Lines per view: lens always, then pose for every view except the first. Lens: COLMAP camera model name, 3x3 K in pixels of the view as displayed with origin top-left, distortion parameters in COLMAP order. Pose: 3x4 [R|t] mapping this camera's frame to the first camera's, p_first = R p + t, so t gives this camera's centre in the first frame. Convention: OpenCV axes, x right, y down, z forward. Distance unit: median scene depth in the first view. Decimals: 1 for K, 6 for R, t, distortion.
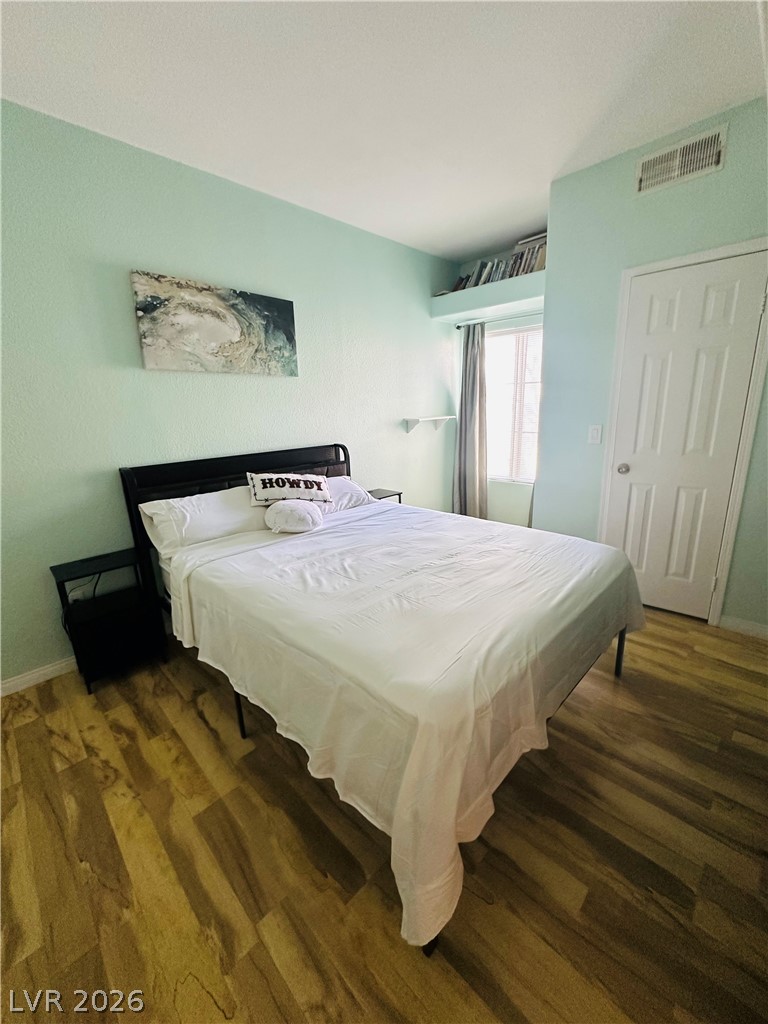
lens RADIAL K [[410.0, 0, 384.4], [0, 410.0, 510.7], [0, 0, 1]] dist [0.001057, 0.000816]
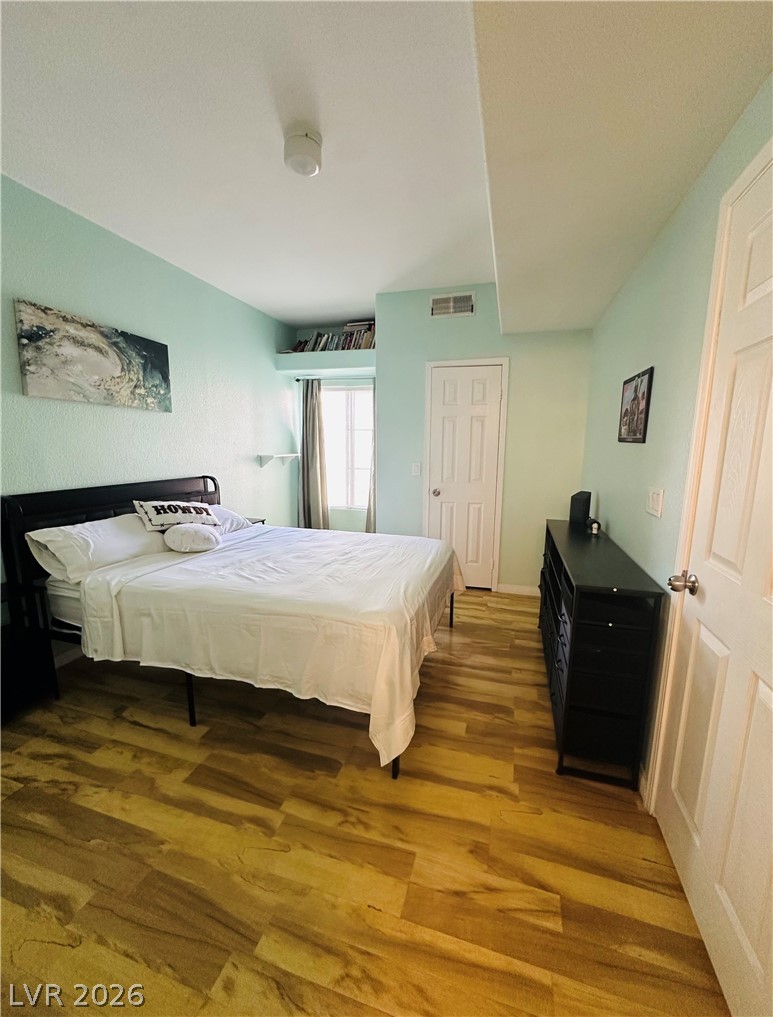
lens RADIAL K [[413.0, 0, 387.1], [0, 413.0, 511.9], [0, 0, 1]] dist [0.004529, 0.000563]
pose [[0.886509, -0.034911, 0.461392, -0.255894], [0.078396, 0.994066, -0.075412, 0.064877], [-0.456021, 0.103024, 0.883986, -0.213338]]
